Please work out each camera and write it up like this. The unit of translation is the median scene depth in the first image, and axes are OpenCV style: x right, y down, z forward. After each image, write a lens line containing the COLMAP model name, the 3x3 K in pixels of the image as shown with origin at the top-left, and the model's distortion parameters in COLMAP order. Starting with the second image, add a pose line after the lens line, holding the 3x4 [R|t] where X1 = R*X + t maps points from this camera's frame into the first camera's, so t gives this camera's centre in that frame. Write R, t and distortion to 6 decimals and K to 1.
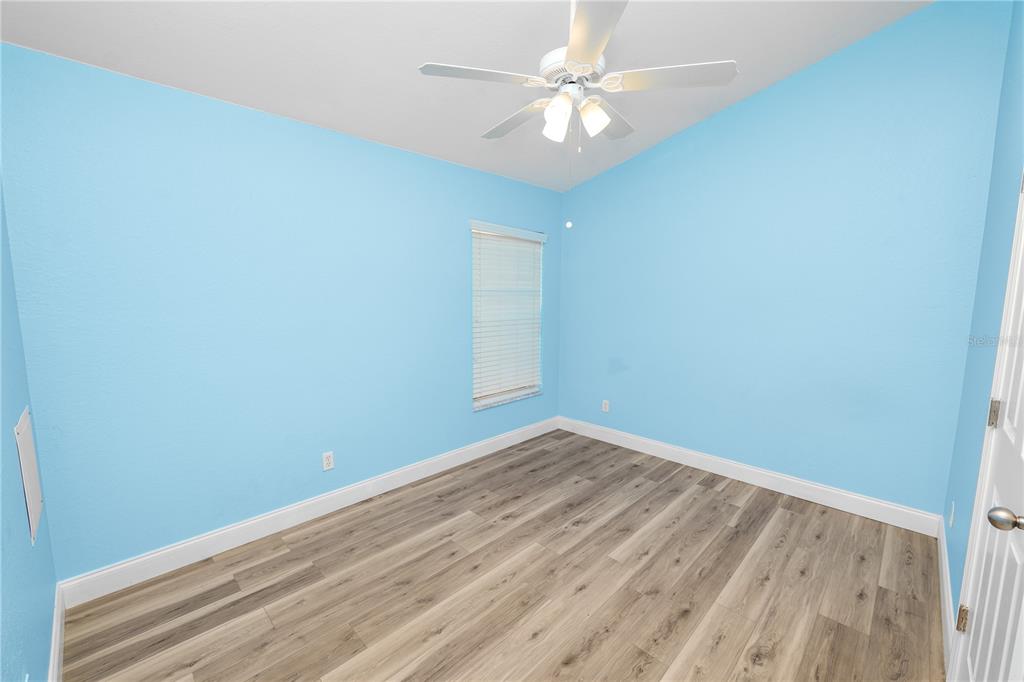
lens RADIAL K [[416.1, 0, 510.2], [0, 416.1, 341.1], [0, 0, 1]] dist [-0.012116, 0.000433]
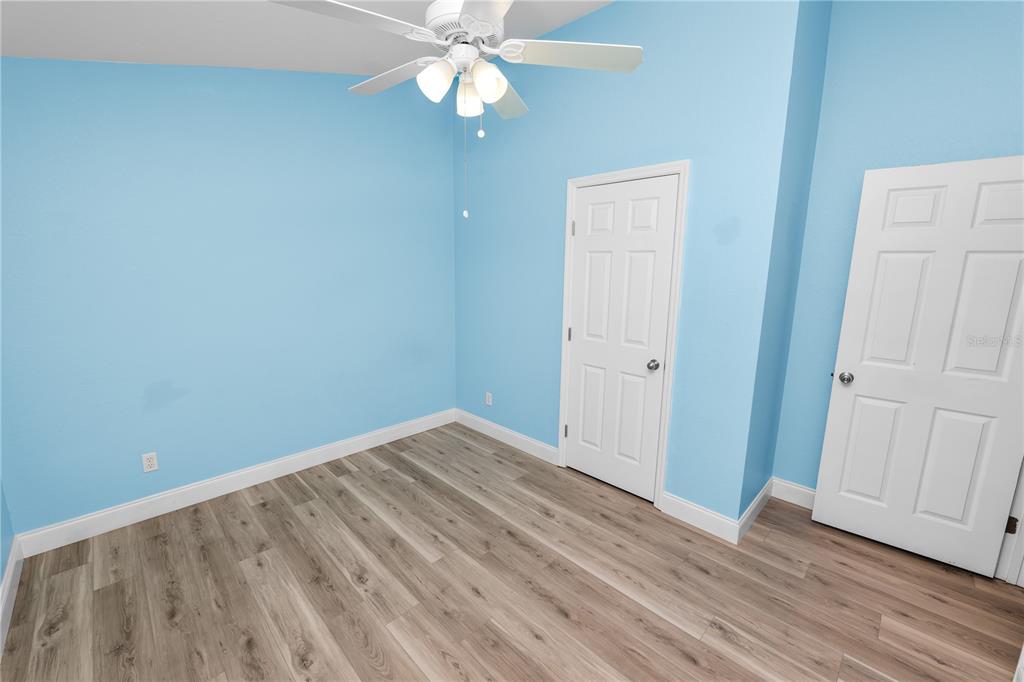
lens RADIAL K [[416.1, 0, 509.7], [0, 416.1, 341.4], [0, 0, 1]] dist [-0.012116, 0.000433]
pose [[0.008910, -0.186288, 0.982455, -0.524379], [0.109115, 0.976808, 0.184227, -0.119709], [-0.993989, 0.105559, 0.029030, 0.638766]]
